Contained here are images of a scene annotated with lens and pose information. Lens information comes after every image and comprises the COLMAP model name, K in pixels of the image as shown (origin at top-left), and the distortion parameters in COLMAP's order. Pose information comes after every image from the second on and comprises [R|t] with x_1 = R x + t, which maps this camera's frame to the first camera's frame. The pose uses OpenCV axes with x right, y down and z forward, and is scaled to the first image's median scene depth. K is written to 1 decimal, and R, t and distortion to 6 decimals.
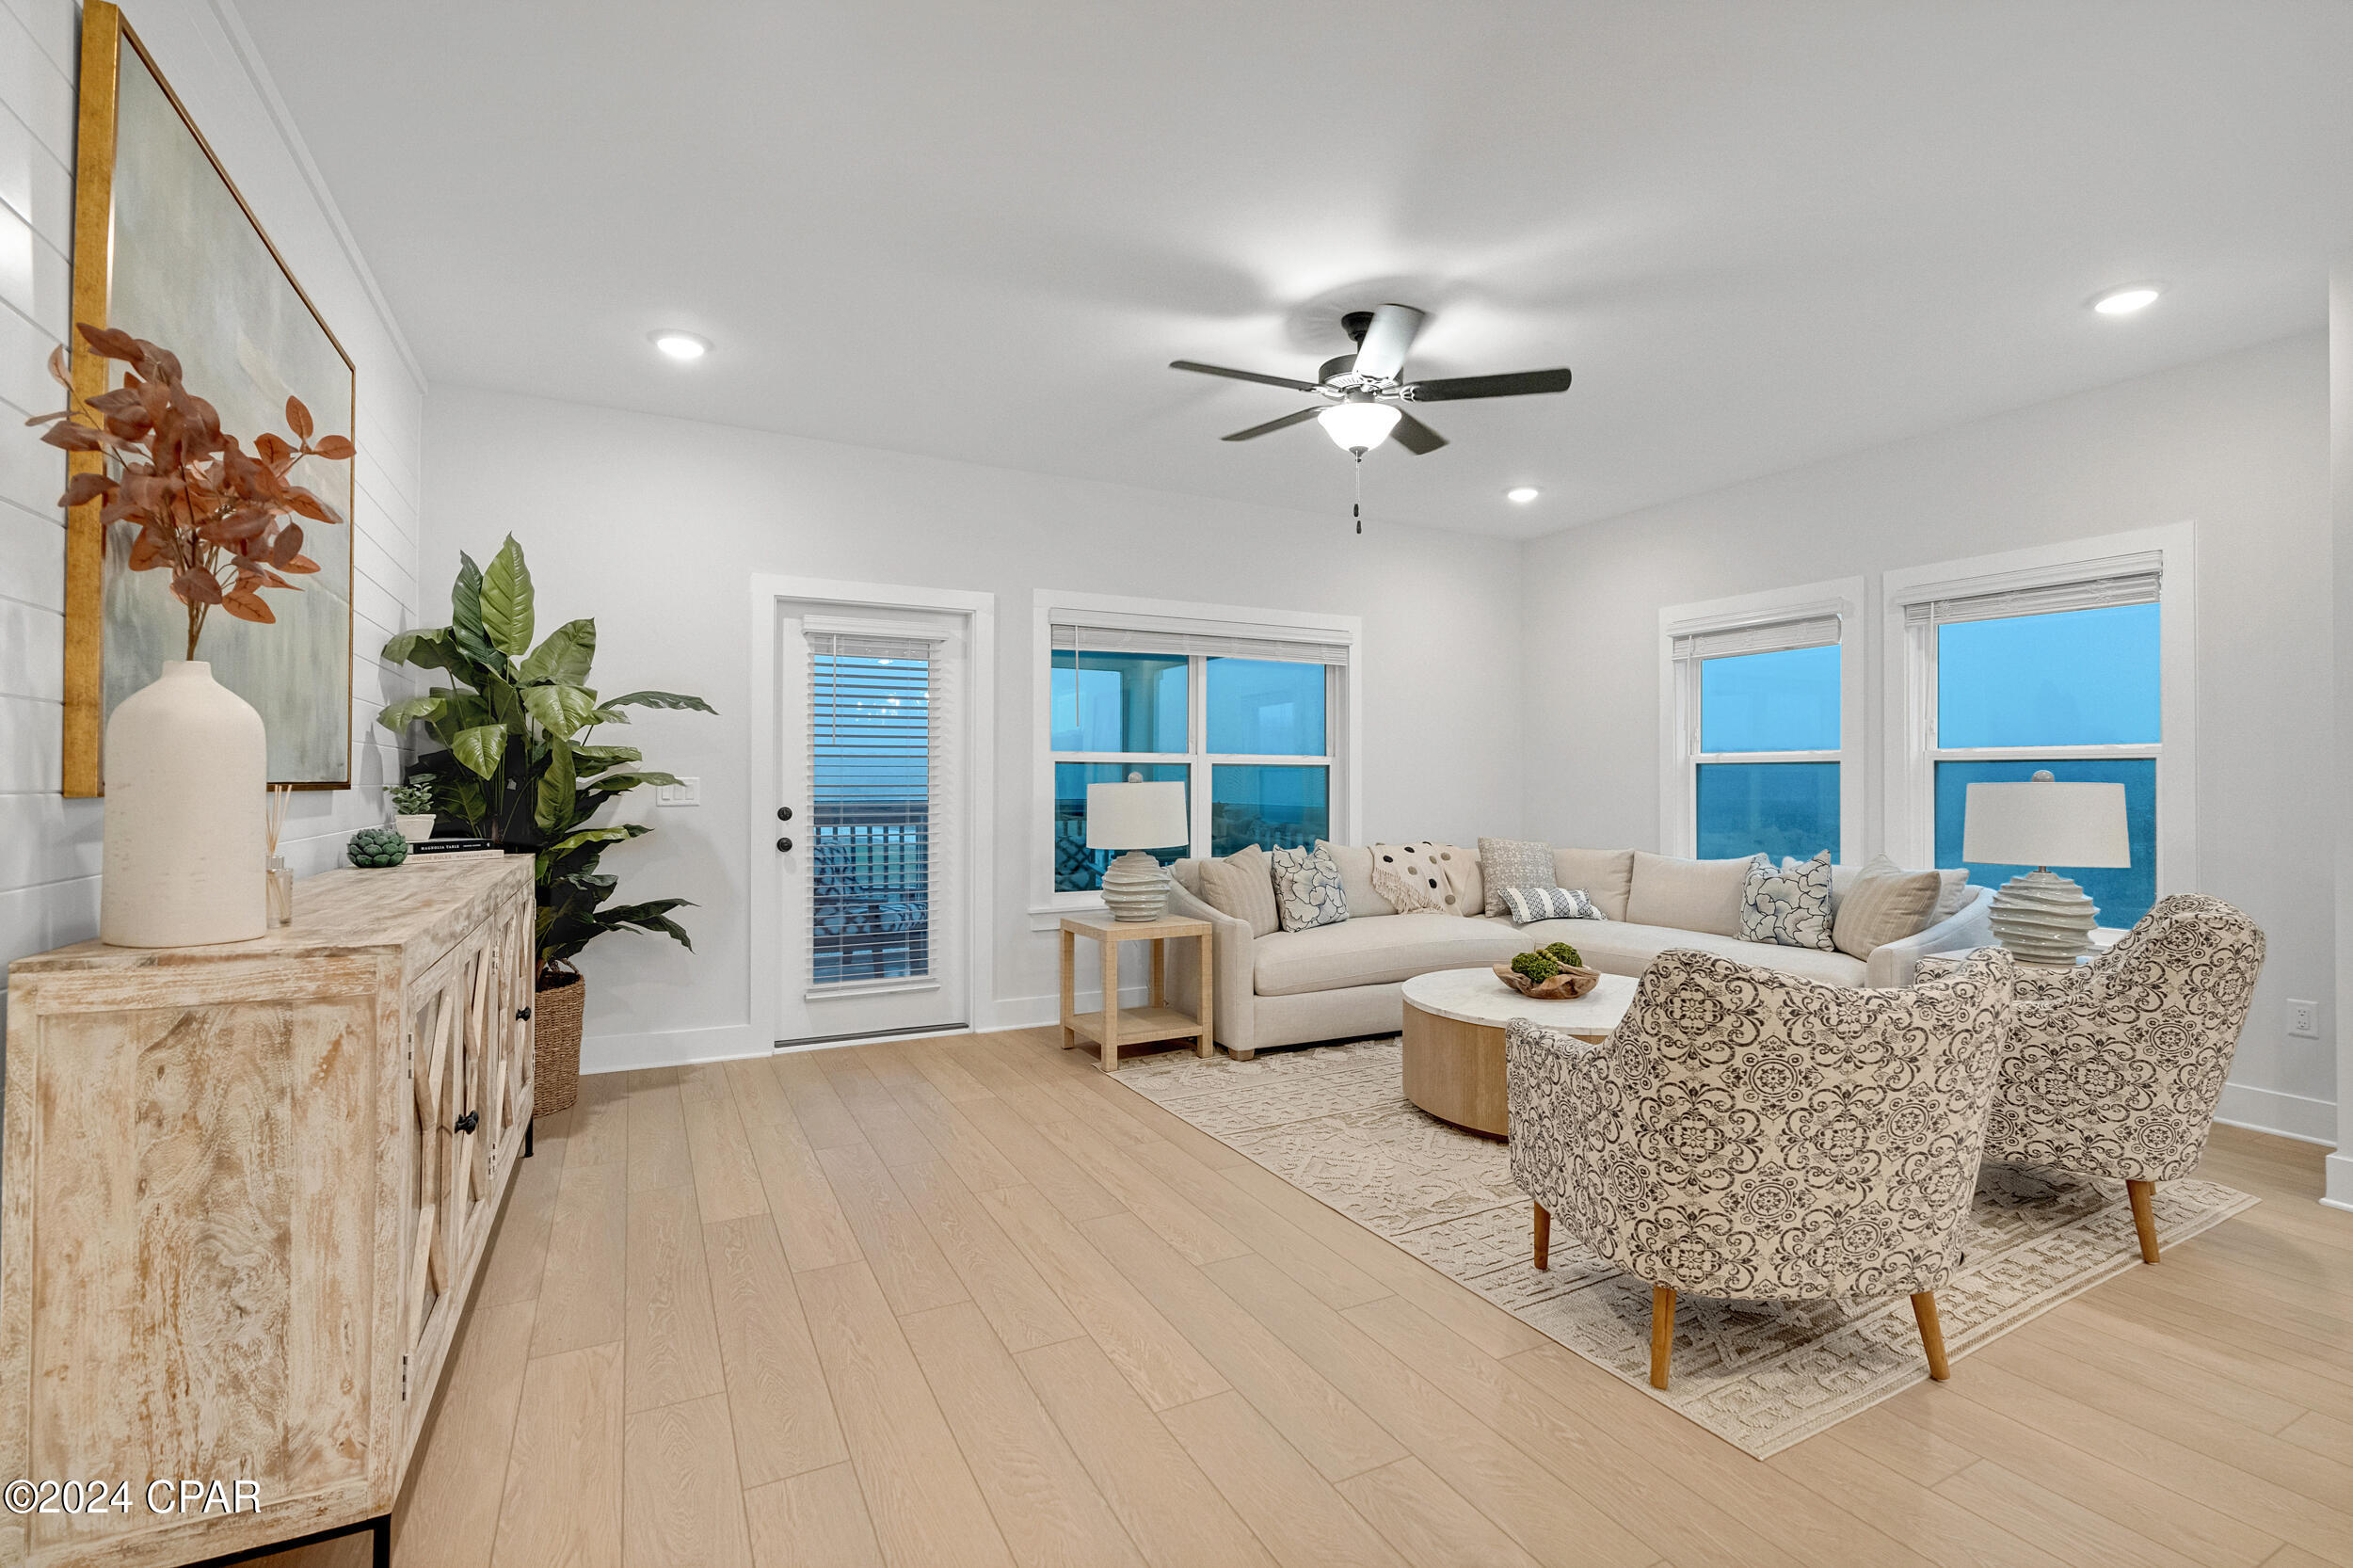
lens RADIAL K [[1066.8, 0, 1180.7], [0, 1066.8, 773.7], [0, 0, 1]] dist [-0.009791, 0.004472]
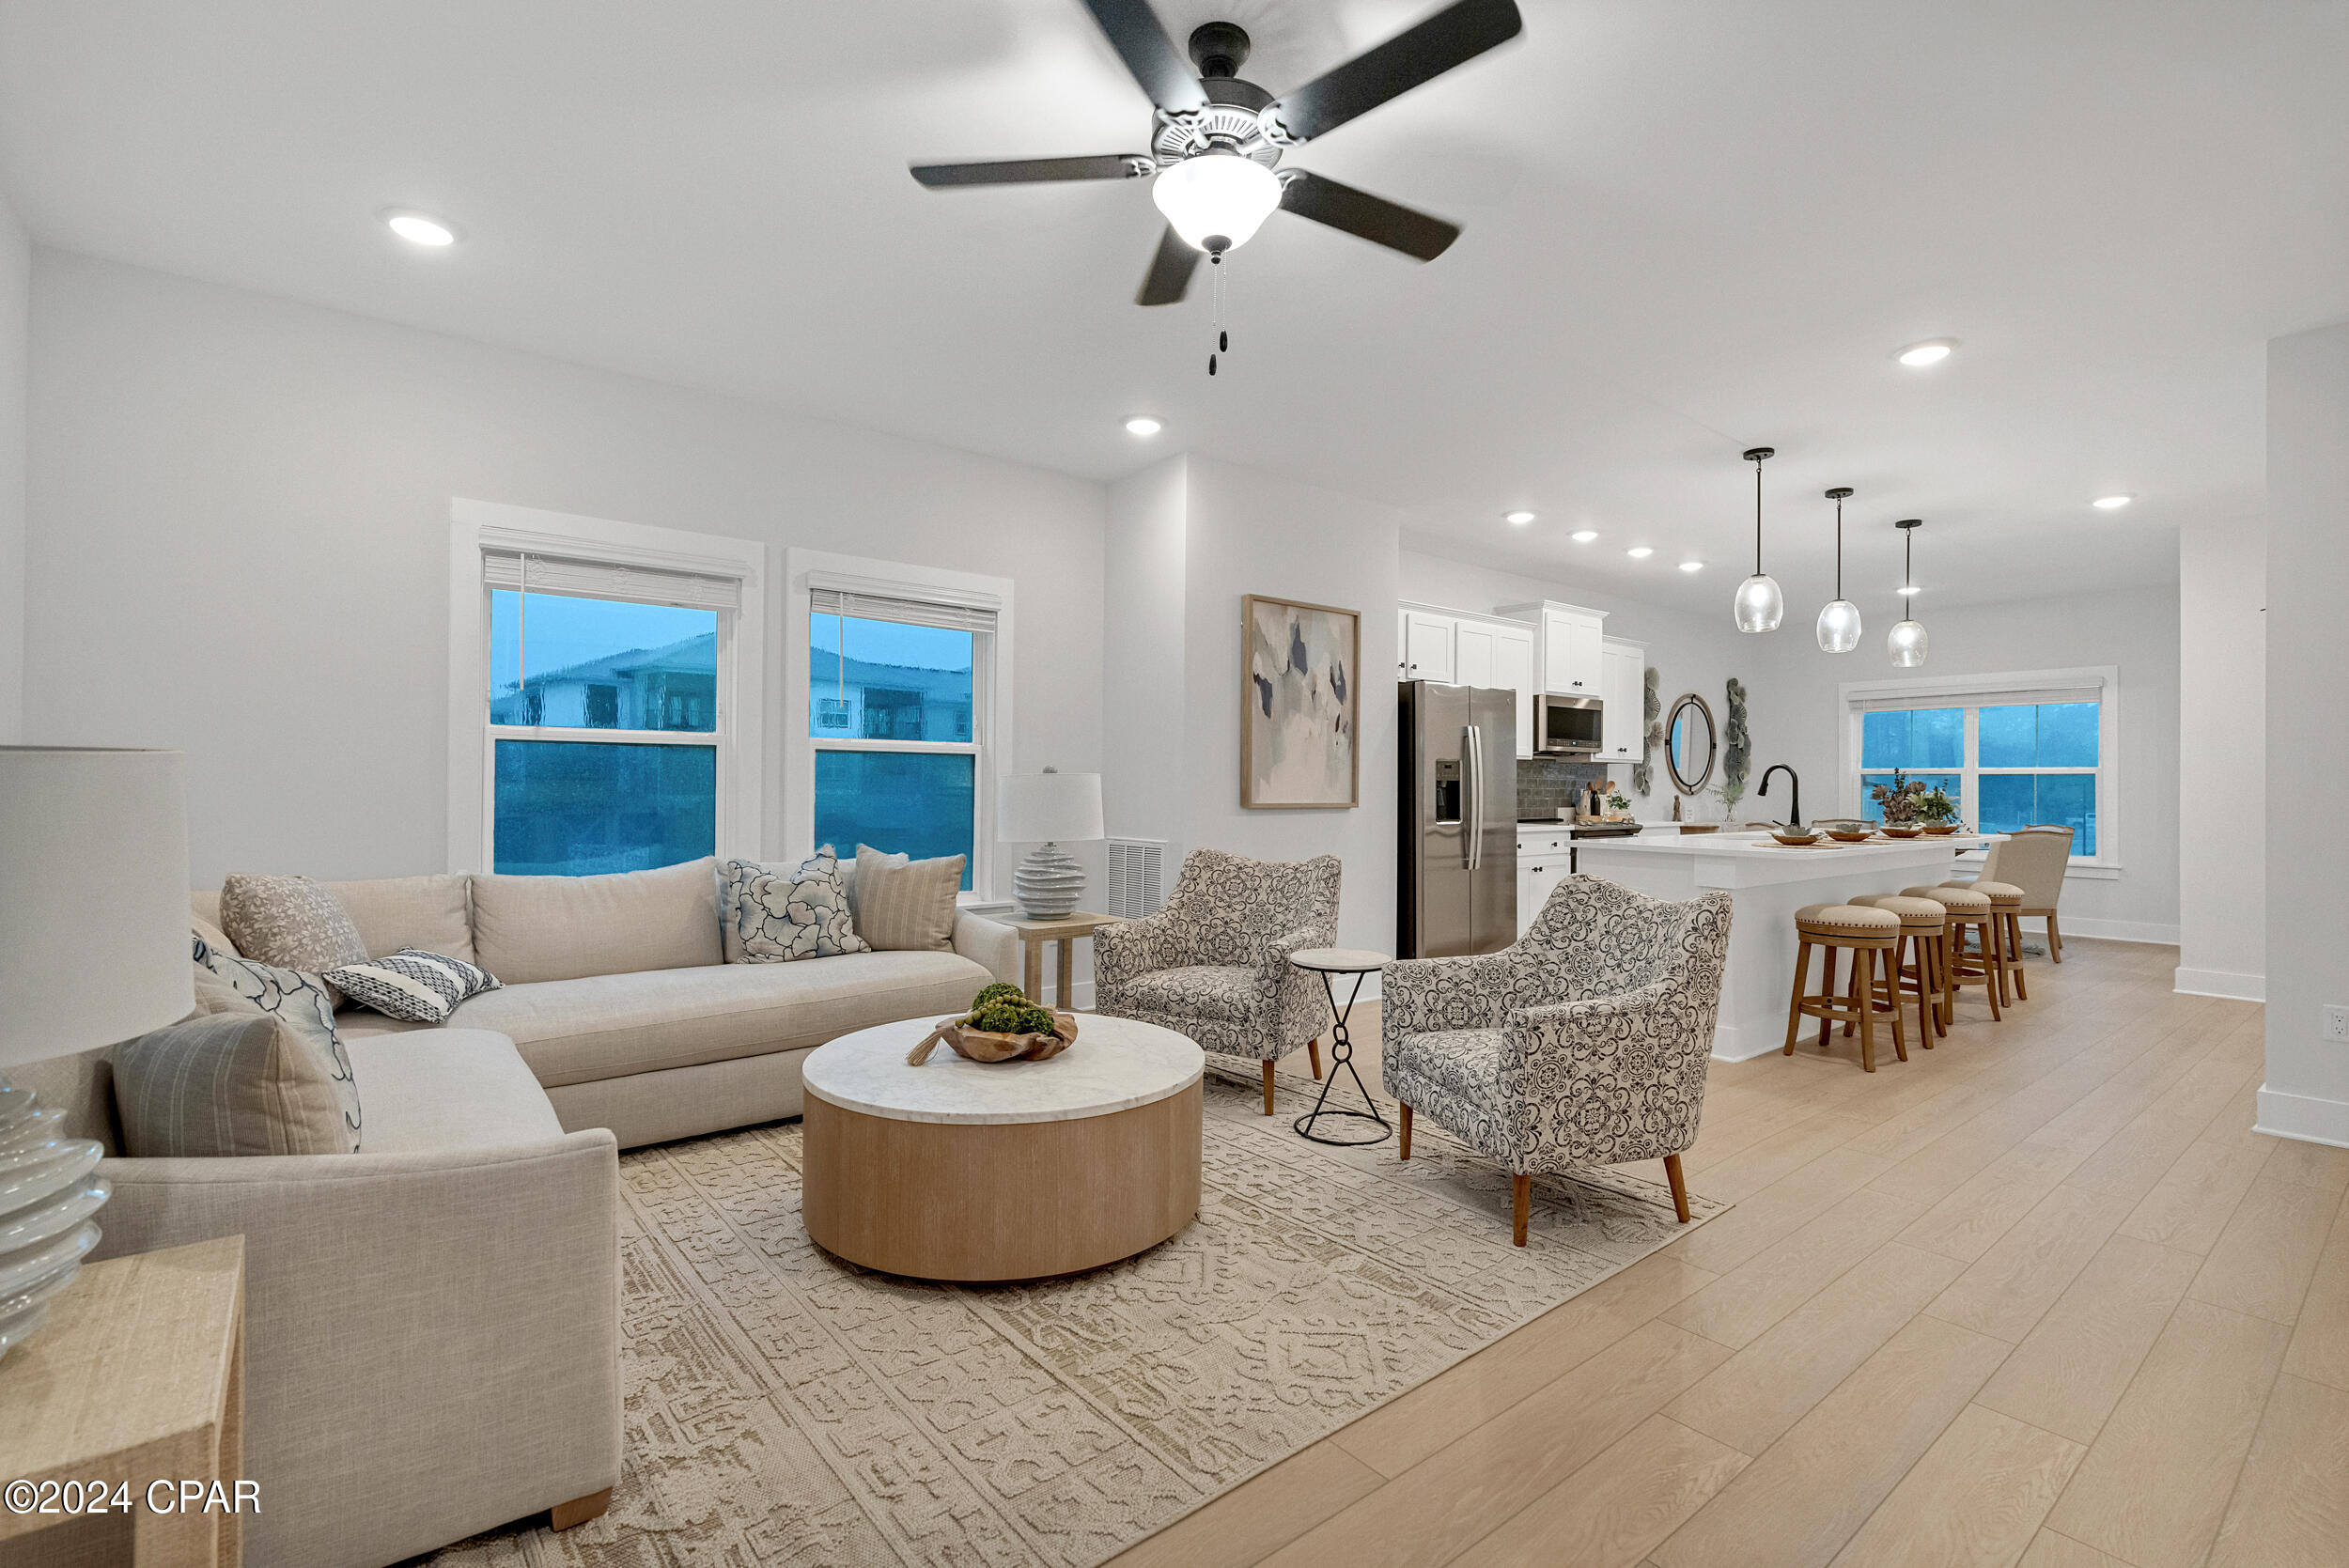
lens RADIAL K [[1061.0, 0, 1193.3], [0, 1061.0, 767.8], [0, 0, 1]] dist [-0.008953, 0.001594]
pose [[-0.205569, 0.010701, 0.978584, -0.399792], [-0.017556, 0.999739, -0.014620, 0.016111], [-0.978485, -0.020185, -0.205328, 1.016729]]
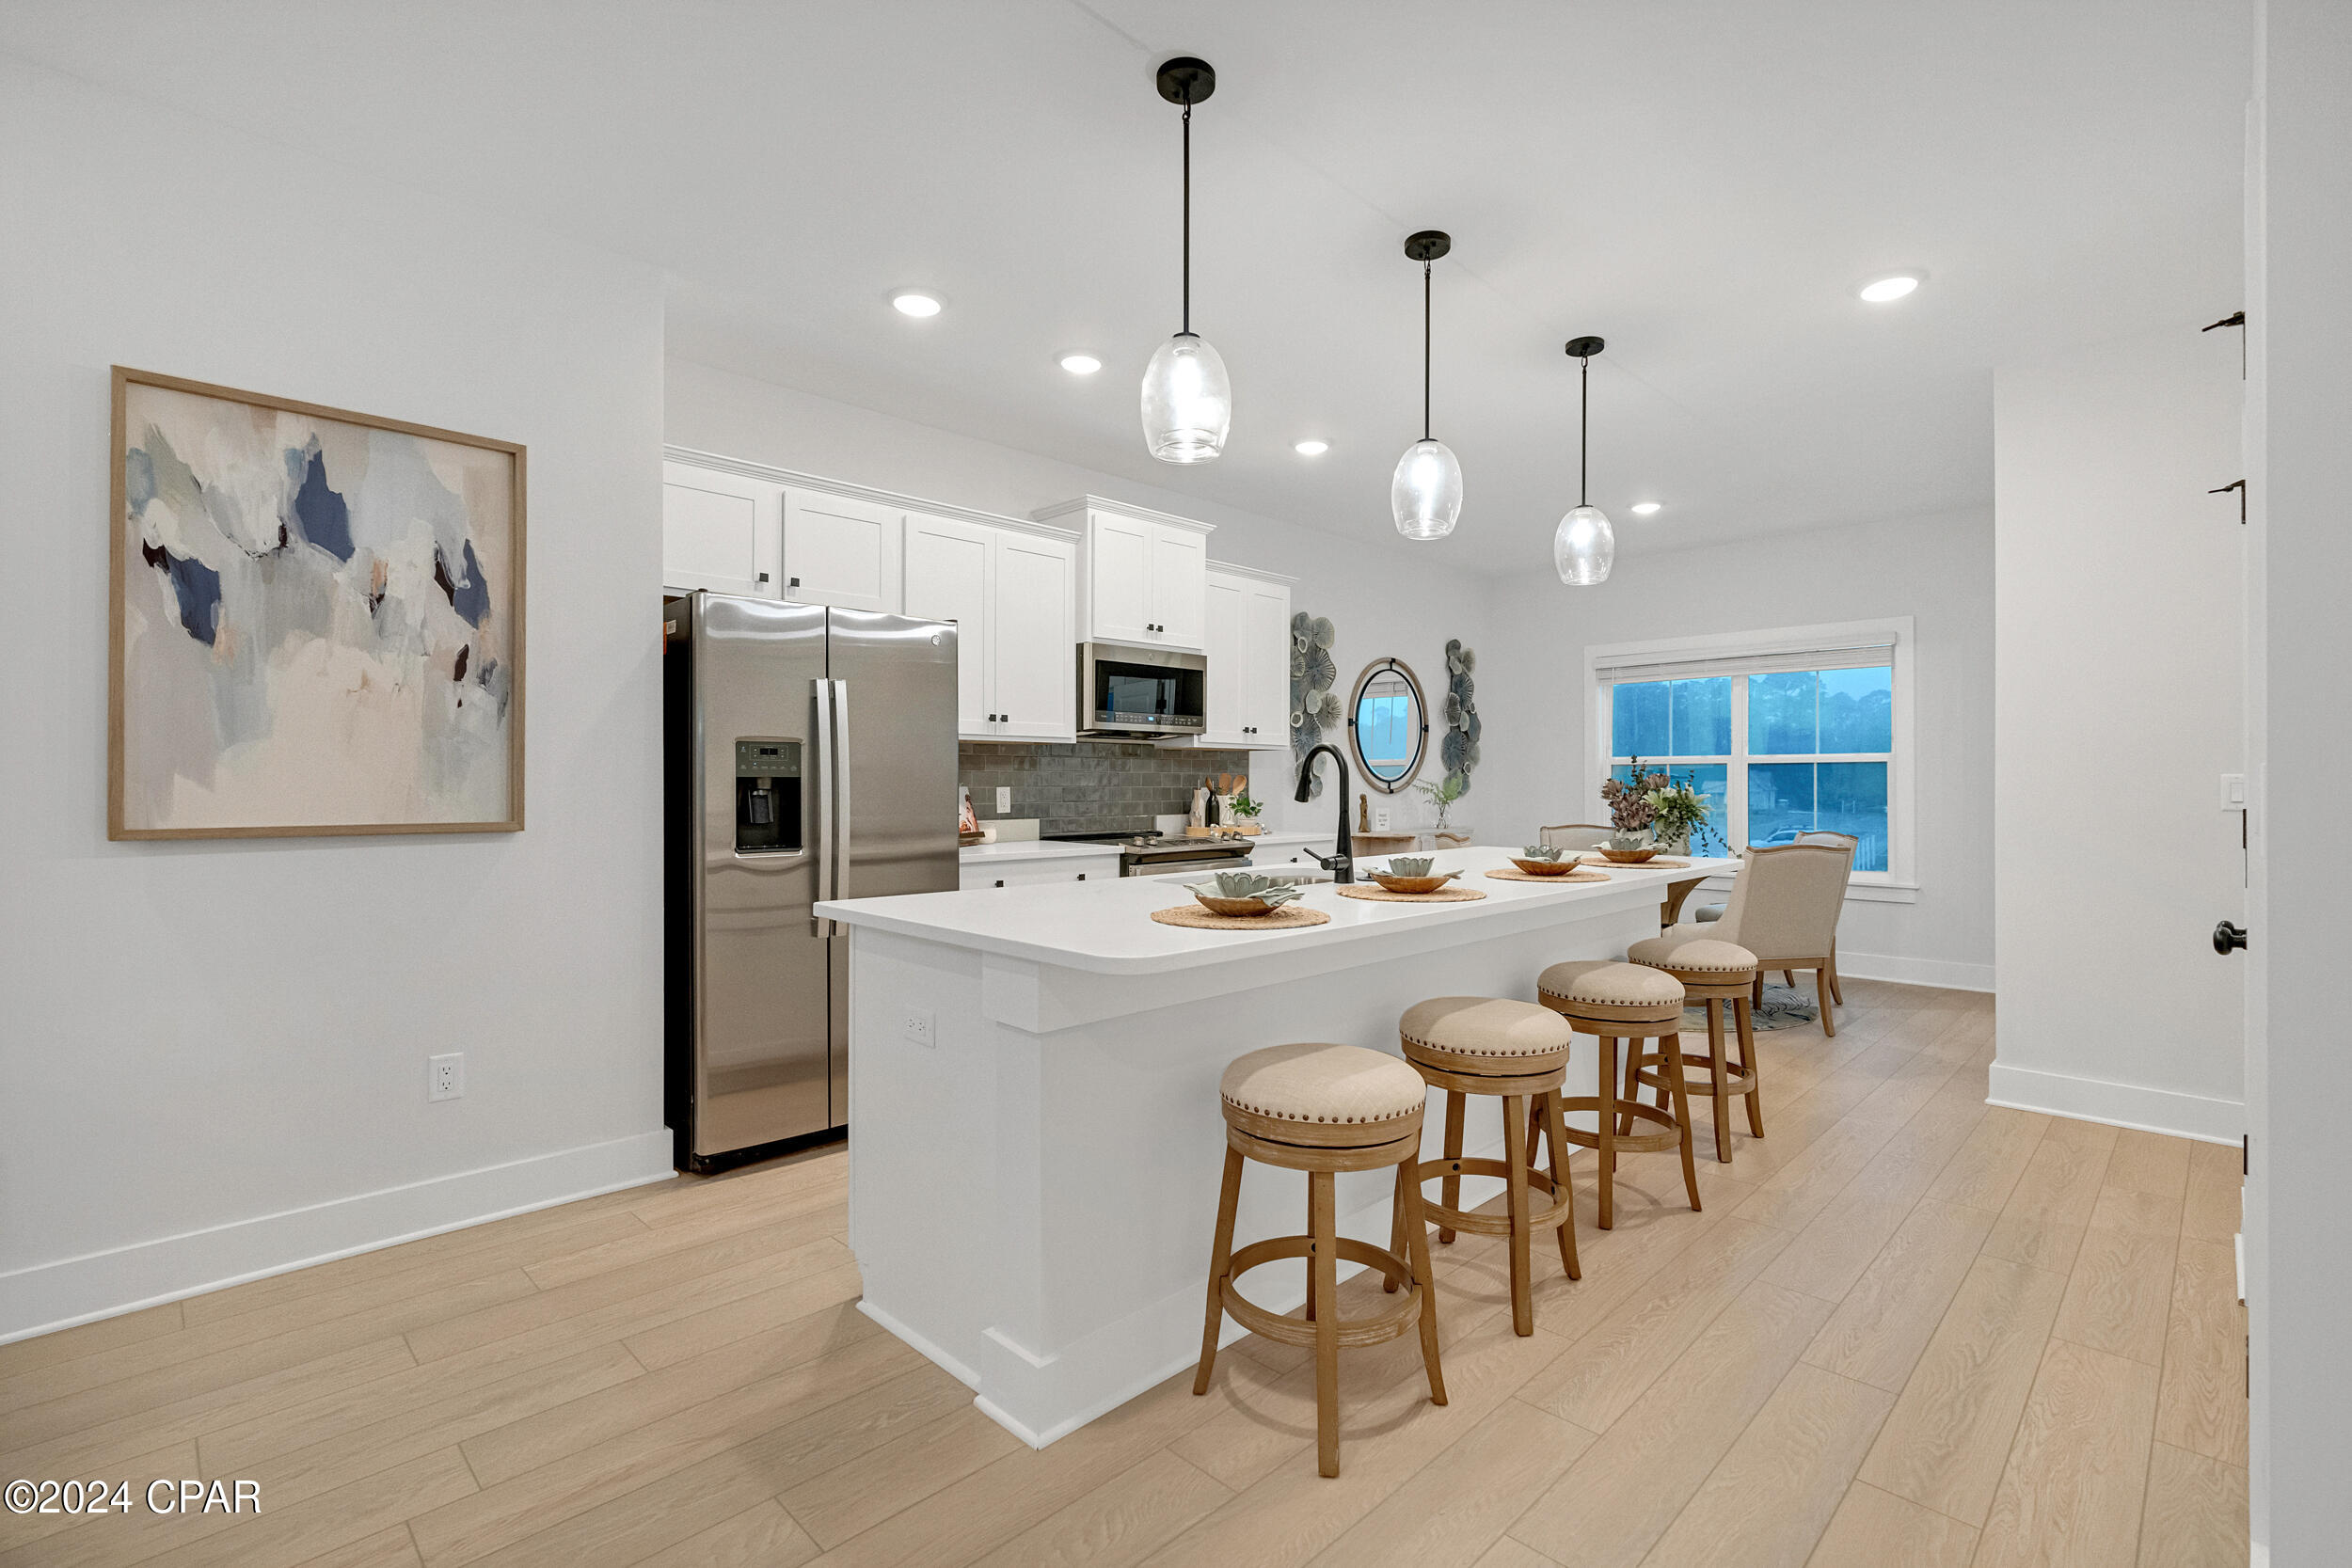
lens RADIAL K [[1060.6, 0, 1187.1], [0, 1060.6, 782.0], [0, 0, 1]] dist [-0.012737, 0.007399]
pose [[-0.310078, -0.003730, 0.950704, 0.124899], [-0.010772, 0.999942, 0.000410, 0.005888], [-0.950650, -0.010114, -0.310100, 0.293810]]
